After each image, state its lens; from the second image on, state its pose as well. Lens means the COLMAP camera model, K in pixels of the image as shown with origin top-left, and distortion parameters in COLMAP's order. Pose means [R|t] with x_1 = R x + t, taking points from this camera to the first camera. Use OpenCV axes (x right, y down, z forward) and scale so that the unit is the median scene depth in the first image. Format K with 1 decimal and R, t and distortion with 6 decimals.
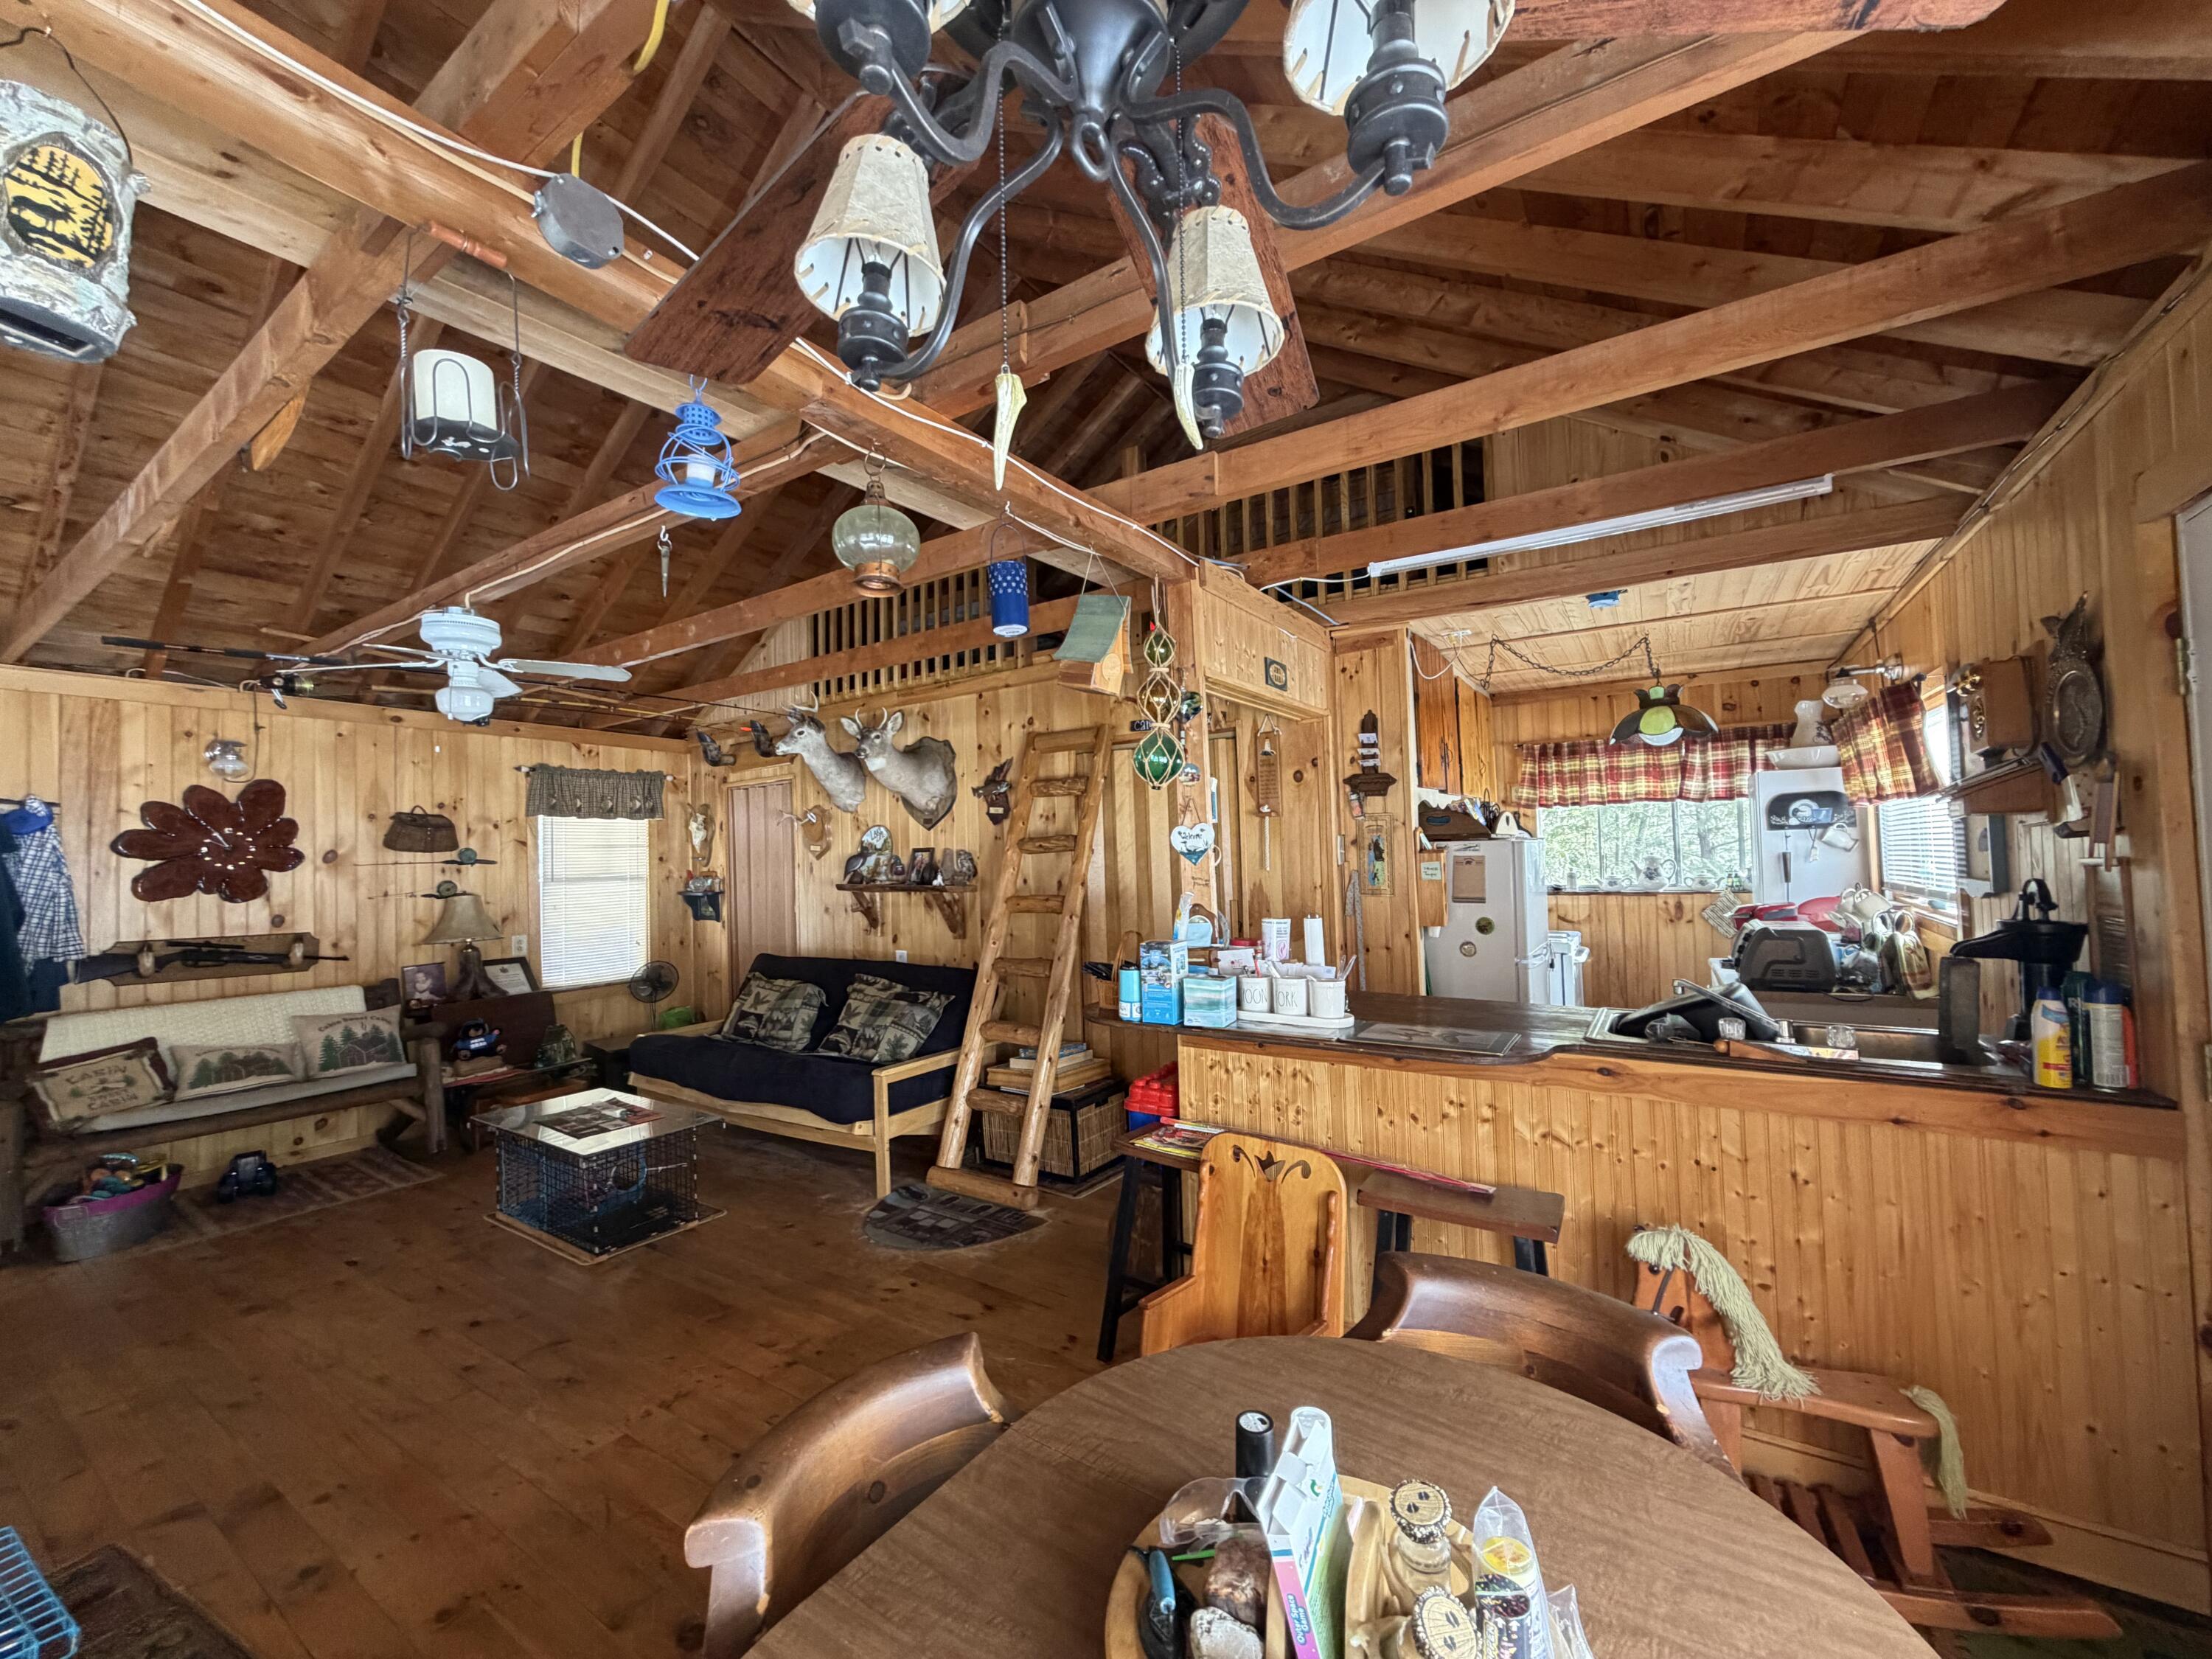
lens RADIAL K [[878.7, 0, 1096.8], [0, 878.7, 828.5], [0, 0, 1]] dist [0.000591, 0.000305]
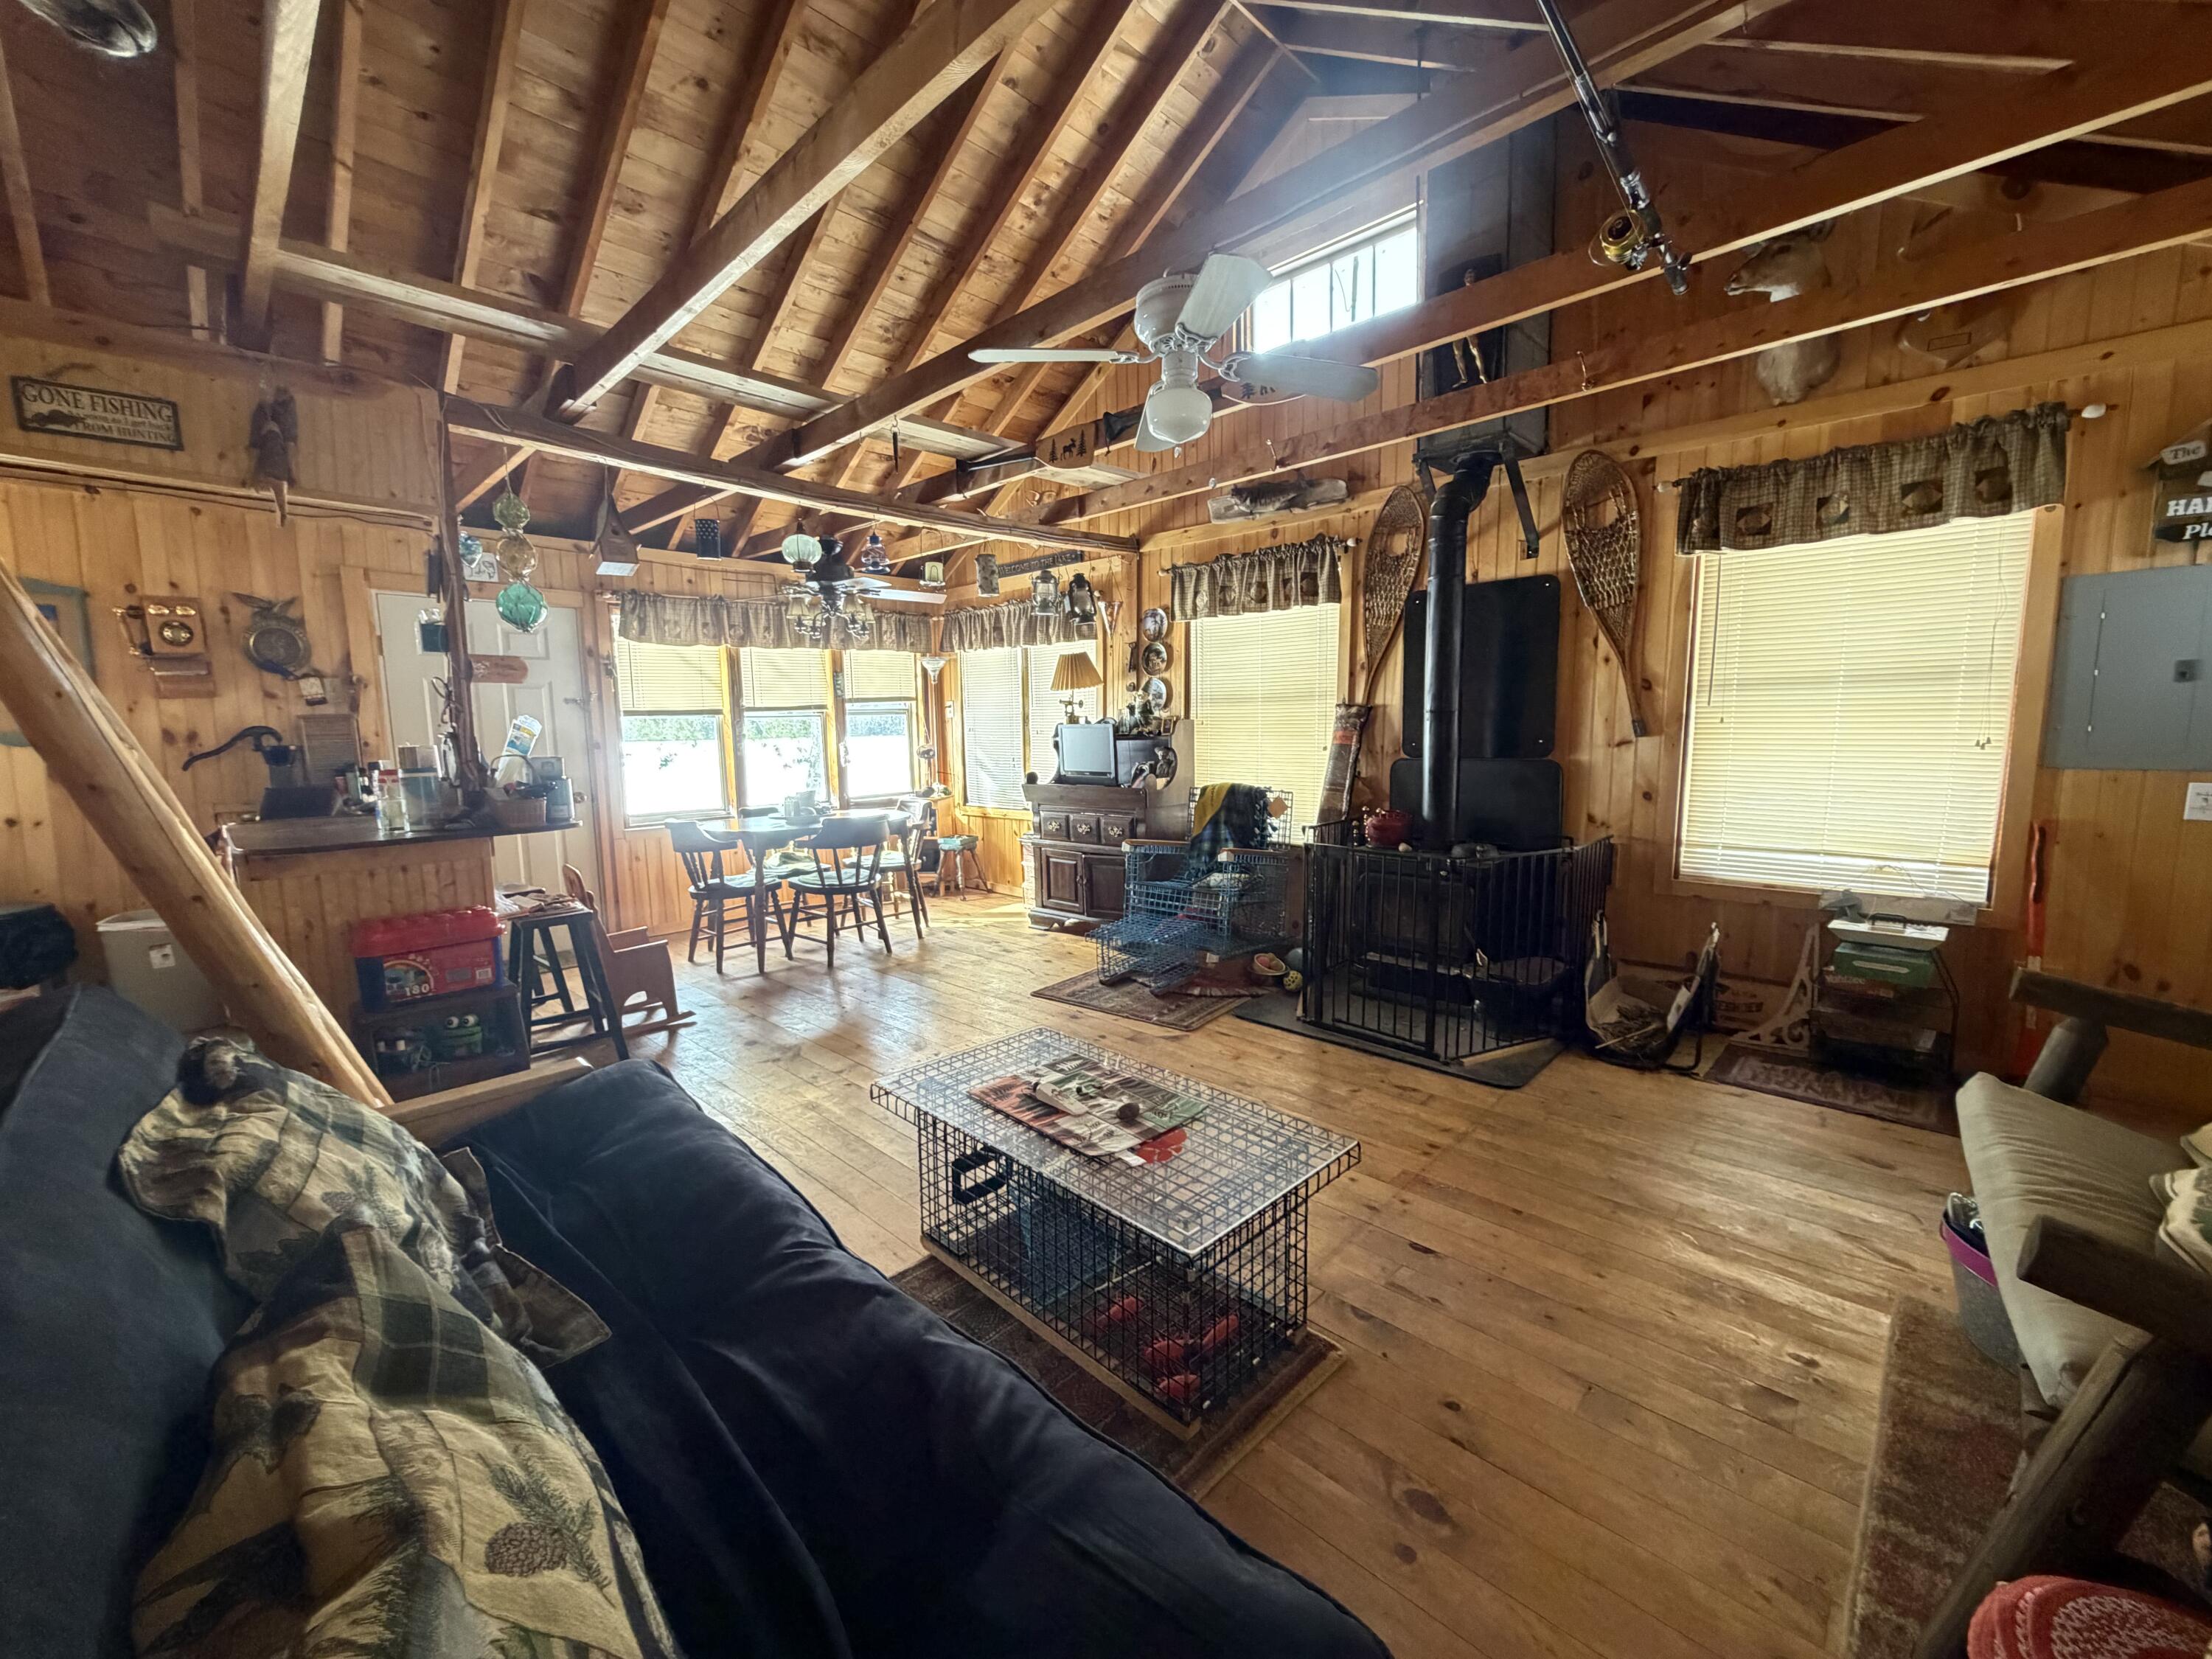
lens RADIAL K [[878.7, 0, 1101.7], [0, 878.7, 831.7], [0, 0, 1]] dist [0.000591, 0.000305]
pose [[-0.982533, 0.019663, 0.185049, -0.555517], [0.035043, 0.996162, 0.080210, 0.095054], [-0.182761, 0.085294, -0.979451, 1.238114]]
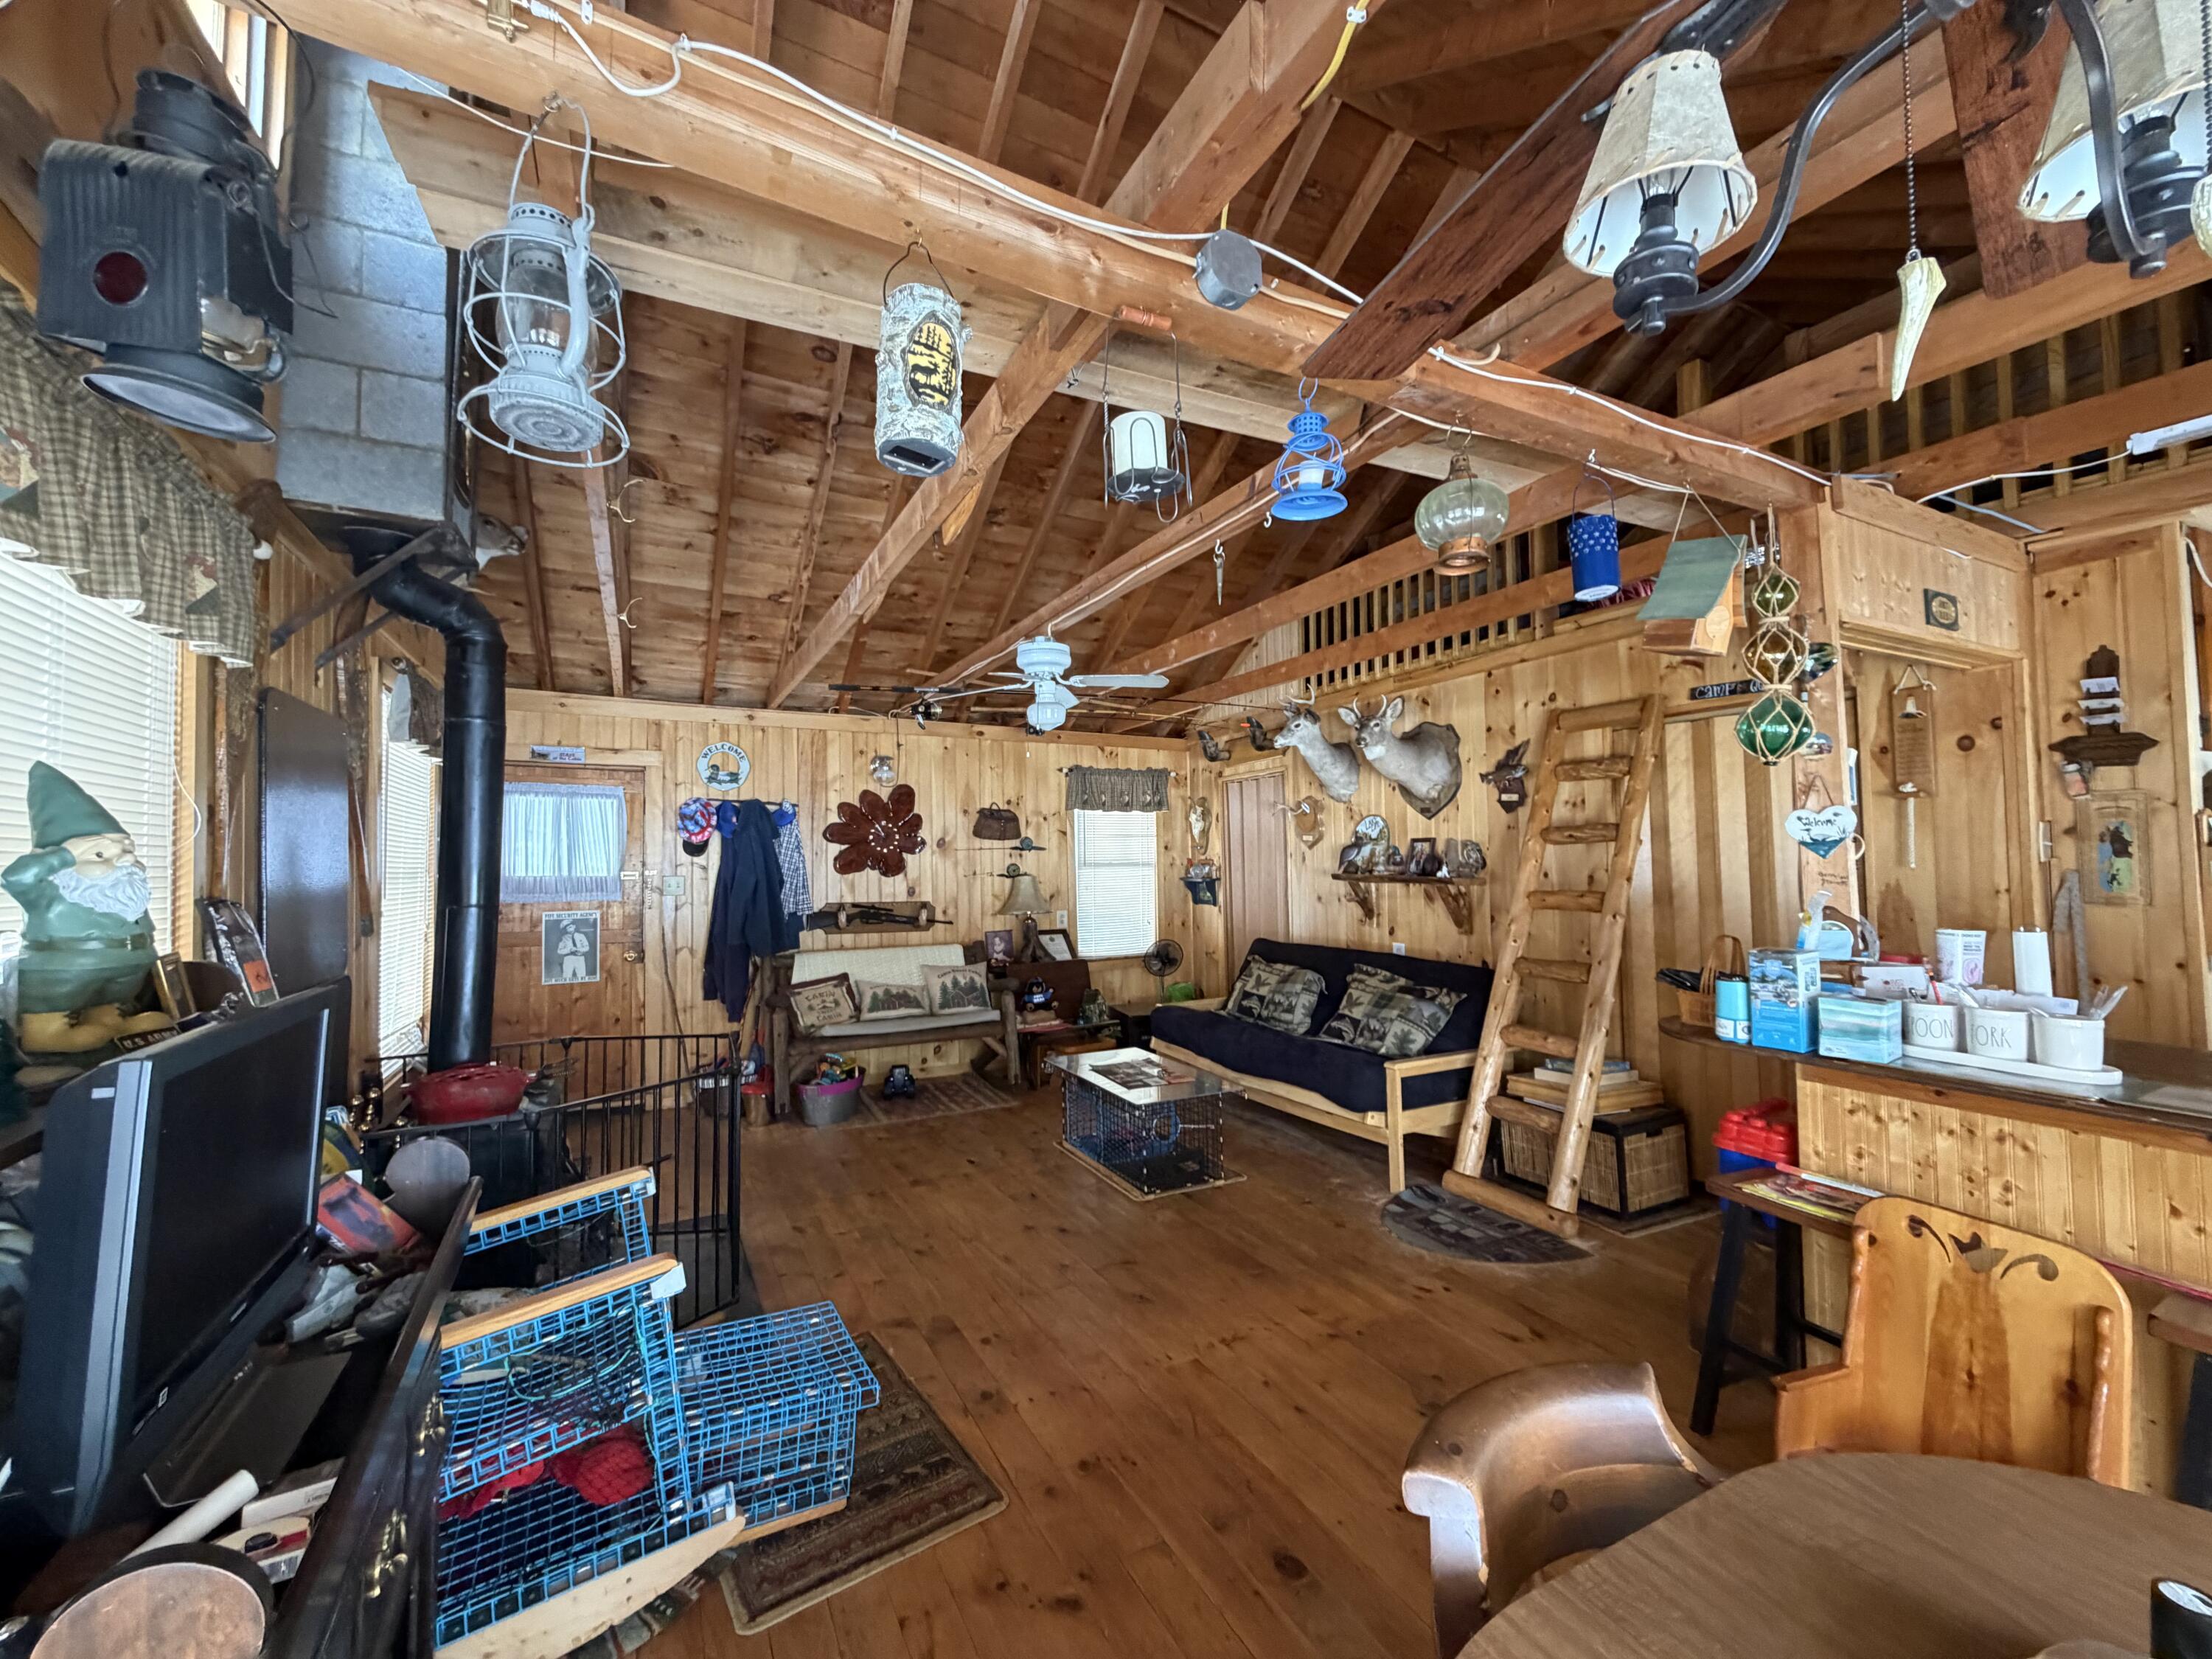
lens RADIAL K [[878.7, 0, 1099.4], [0, 878.7, 827.7], [0, 0, 1]] dist [0.000591, 0.000305]
pose [[0.876297, -0.002745, -0.481764, -0.051287], [0.006575, 0.999959, 0.006263, 0.002752], [0.481727, -0.008656, 0.876279, -0.016699]]
